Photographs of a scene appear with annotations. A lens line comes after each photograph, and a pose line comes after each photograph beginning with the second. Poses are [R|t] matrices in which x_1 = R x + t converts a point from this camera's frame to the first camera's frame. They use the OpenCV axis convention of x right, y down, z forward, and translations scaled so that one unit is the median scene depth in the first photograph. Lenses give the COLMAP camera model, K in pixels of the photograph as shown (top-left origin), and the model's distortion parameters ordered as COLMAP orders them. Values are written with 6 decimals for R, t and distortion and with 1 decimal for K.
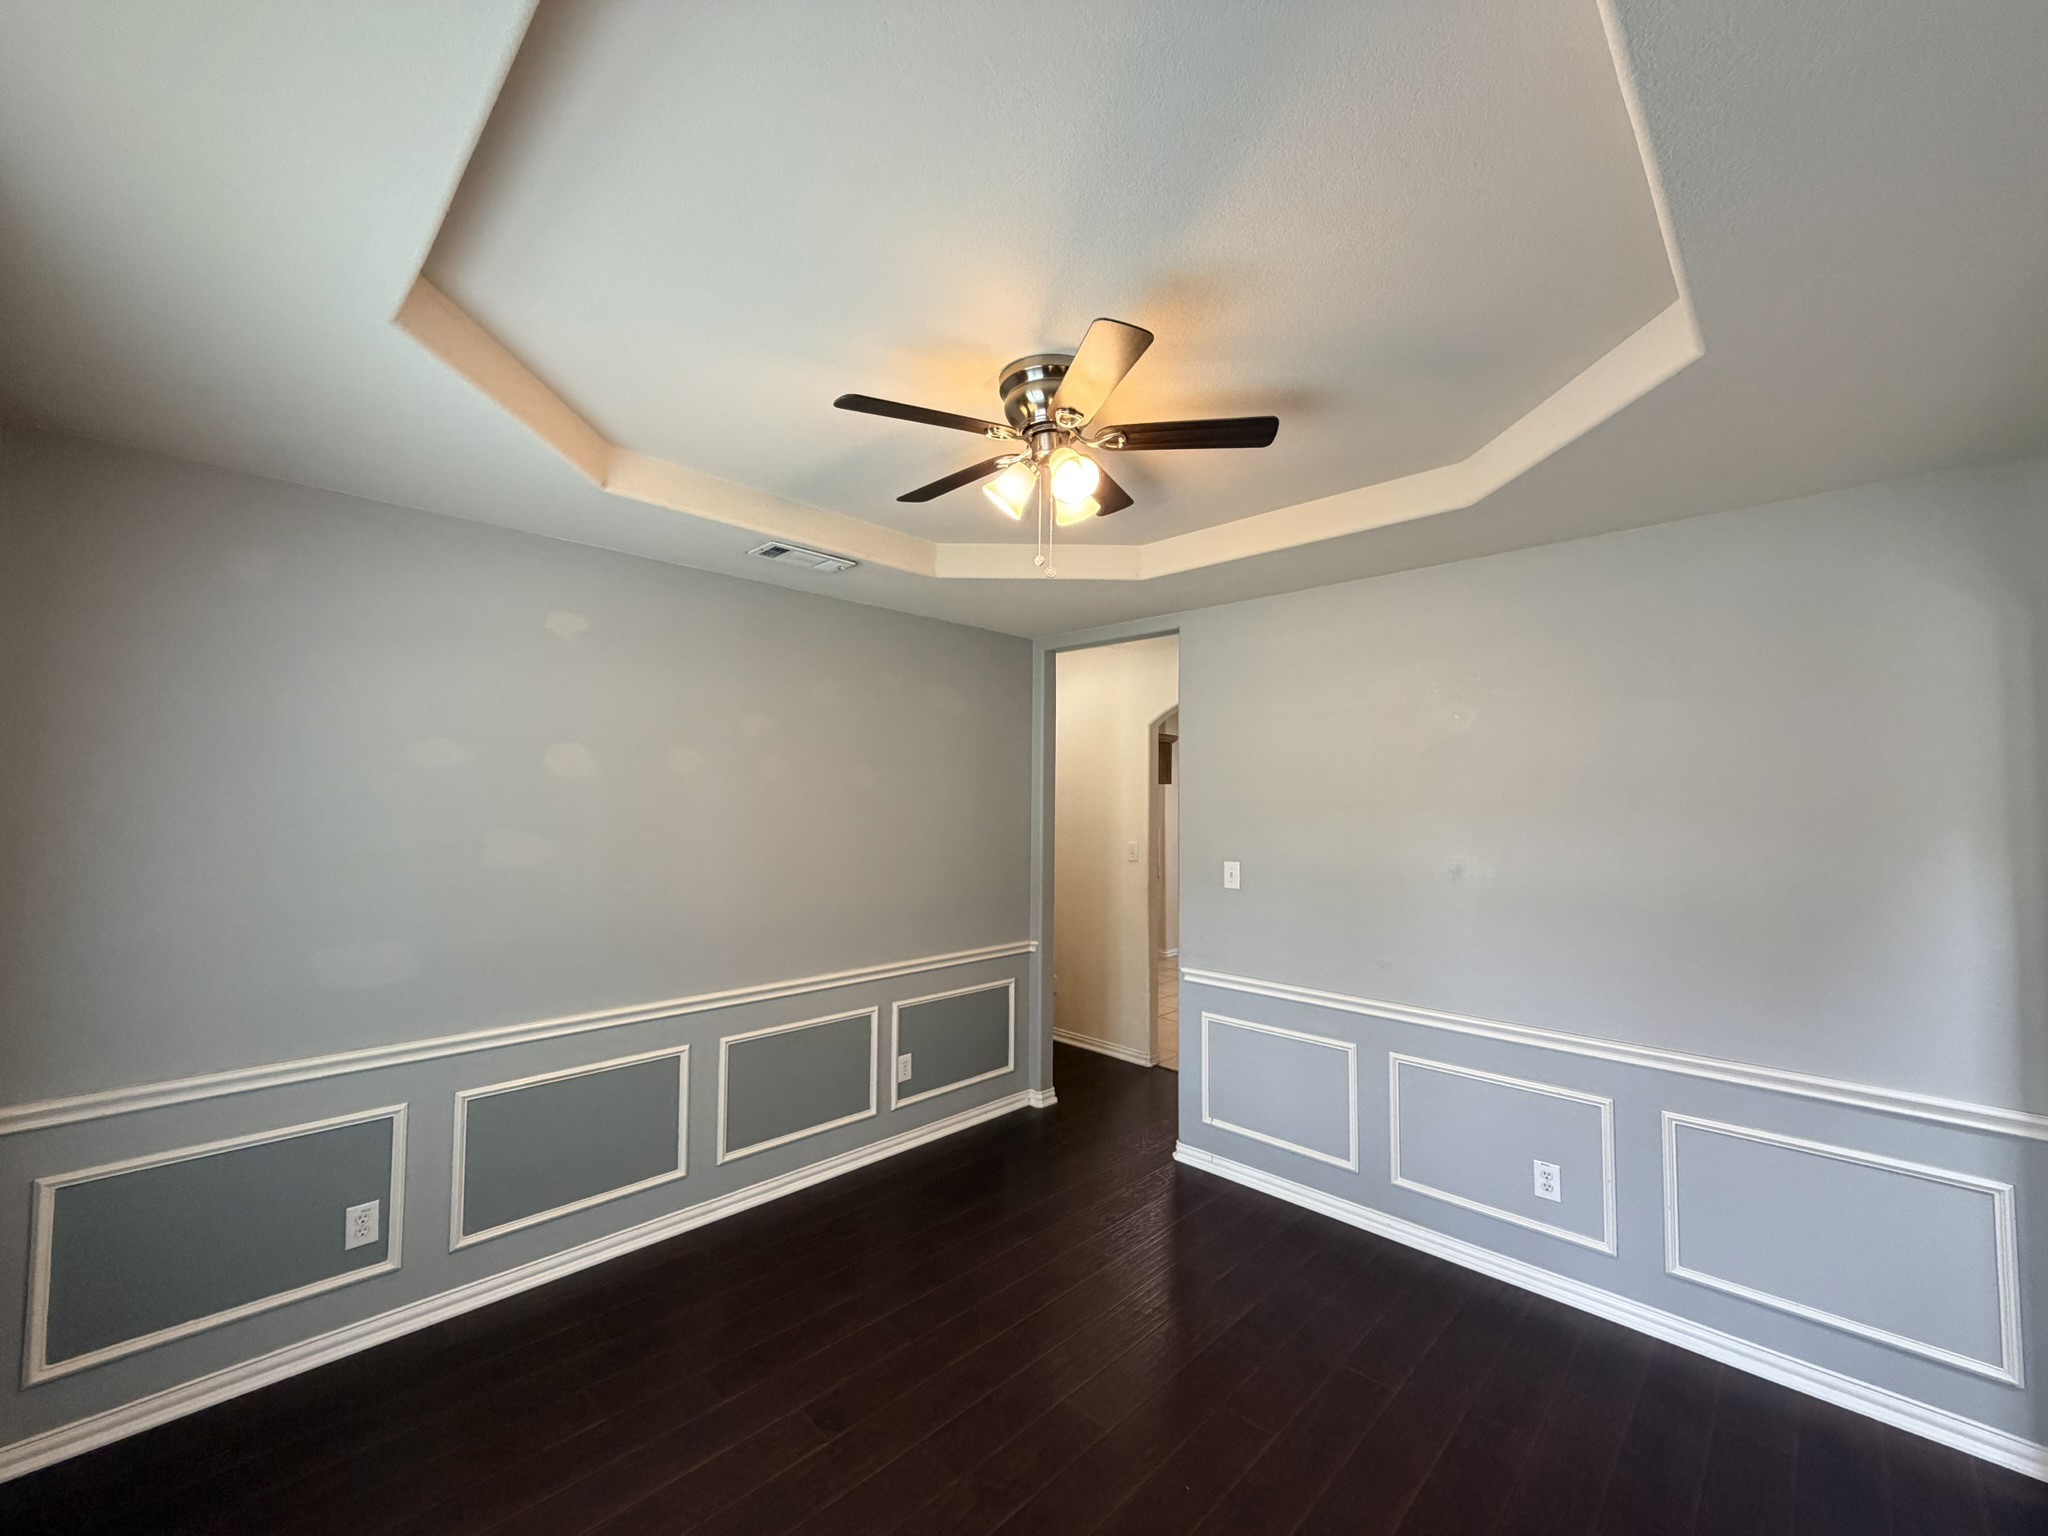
lens RADIAL K [[816.2, 0, 1019.5], [0, 816.2, 764.4], [0, 0, 1]] dist [0.001564, -0.000019]
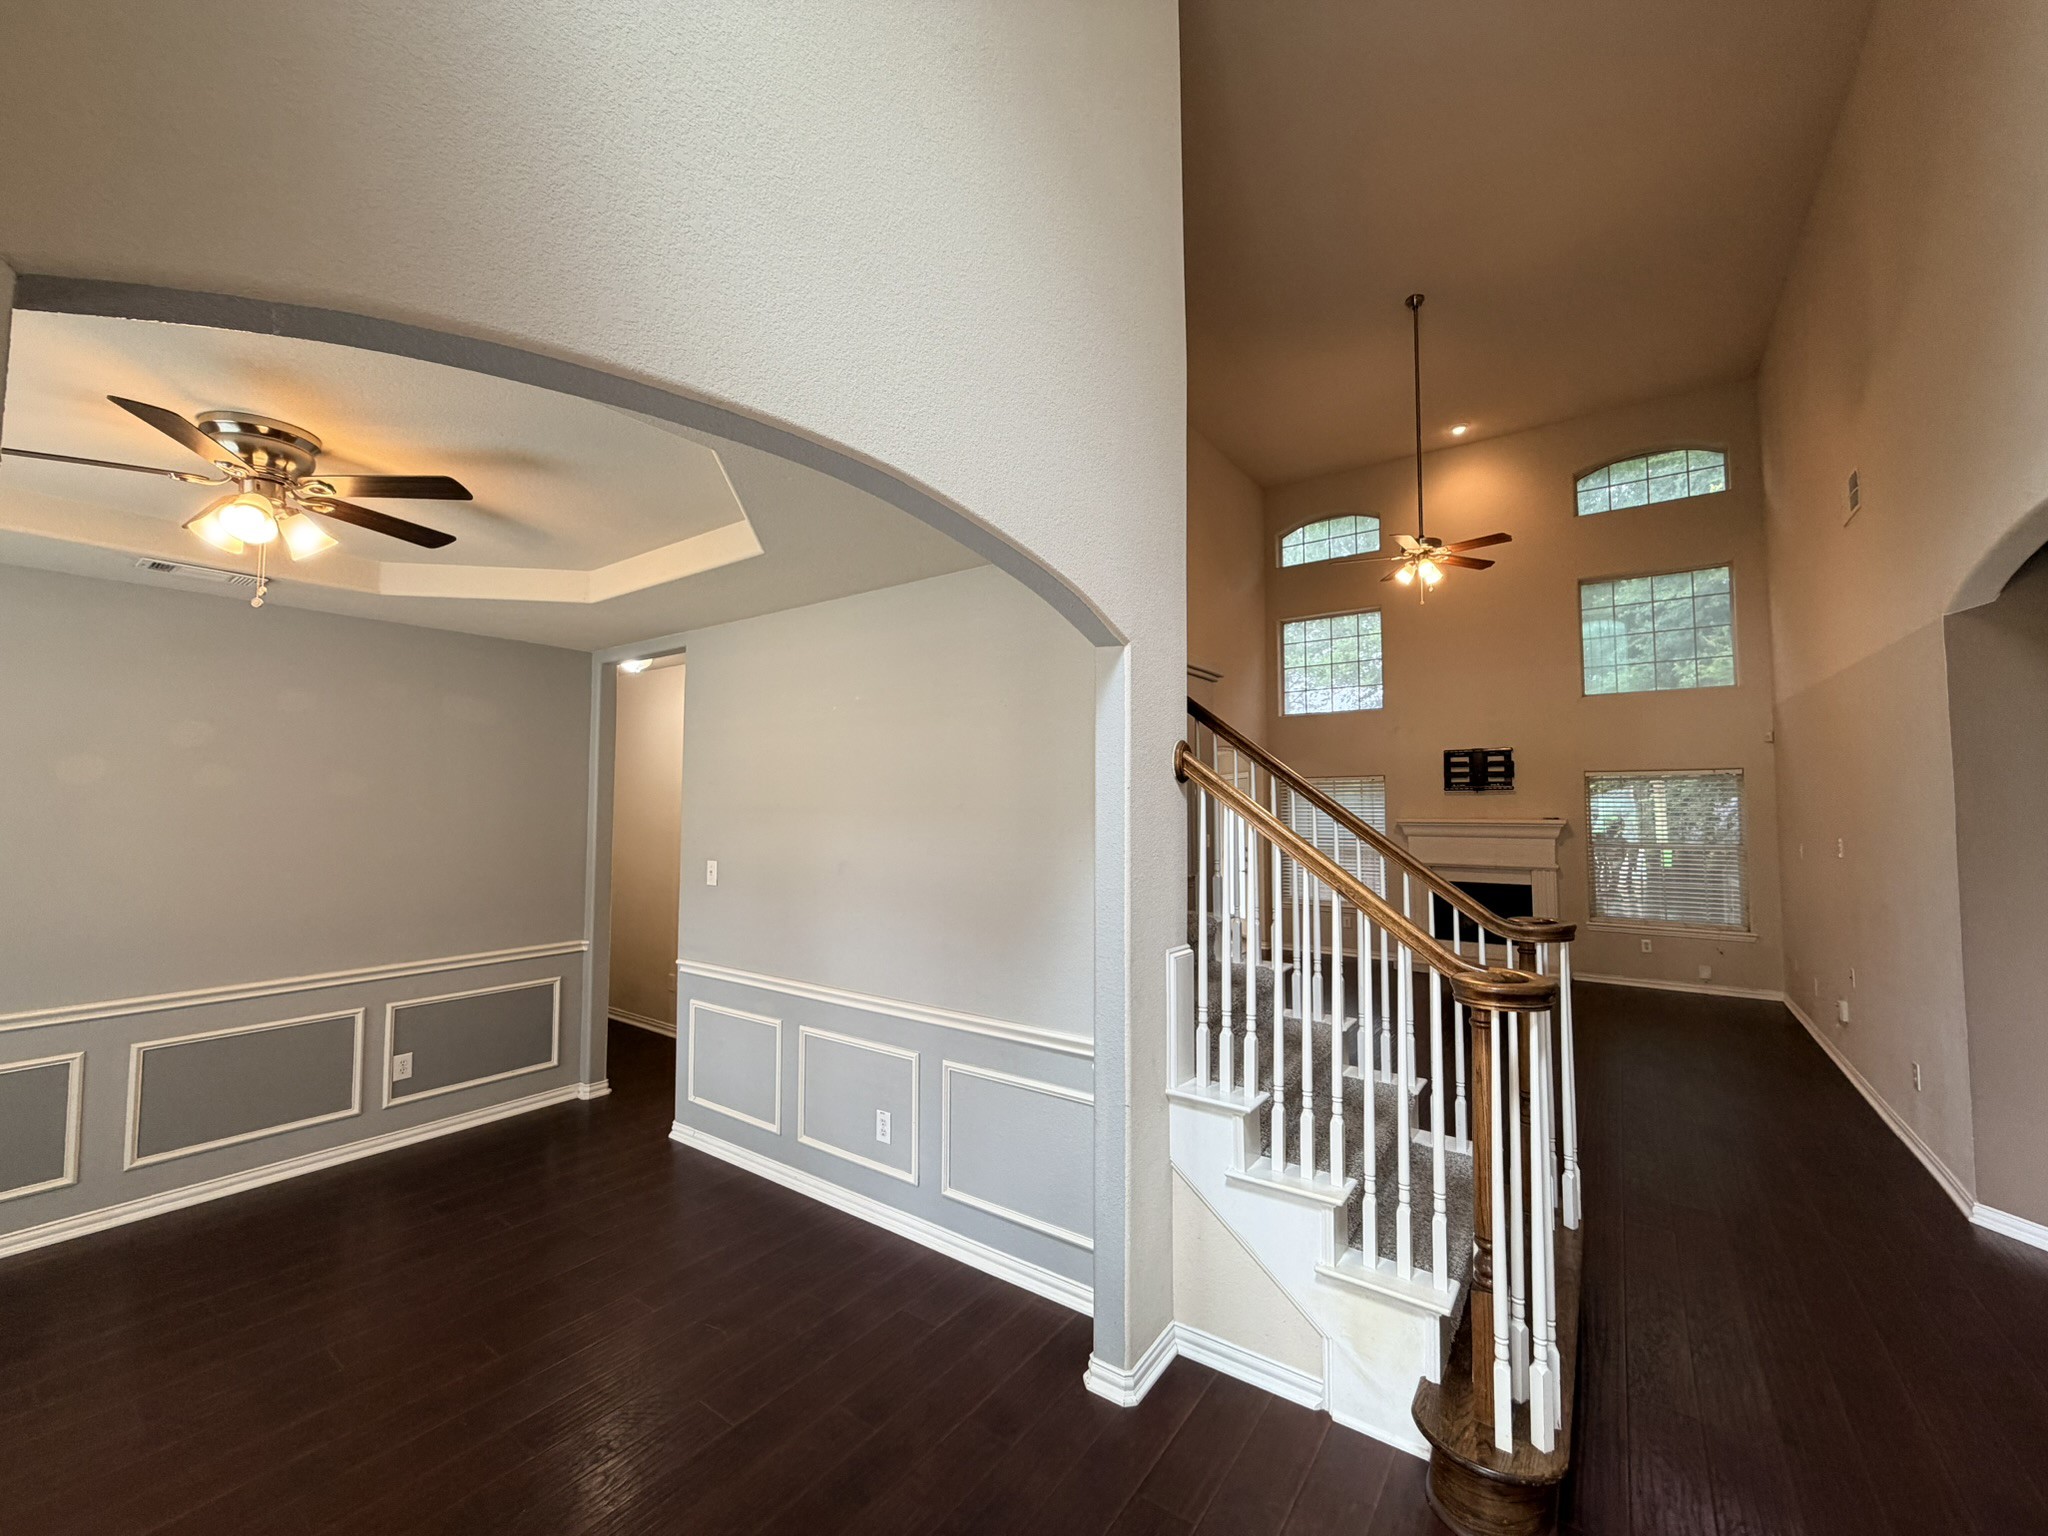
lens RADIAL K [[816.2, 0, 1019.5], [0, 816.2, 764.4], [0, 0, 1]] dist [0.001564, -0.000019]
pose [[0.987988, 0.002352, 0.154515, 0.482612], [-0.001581, 0.999986, -0.005111, -0.005828], [-0.154524, 0.004806, 0.987977, -0.144783]]
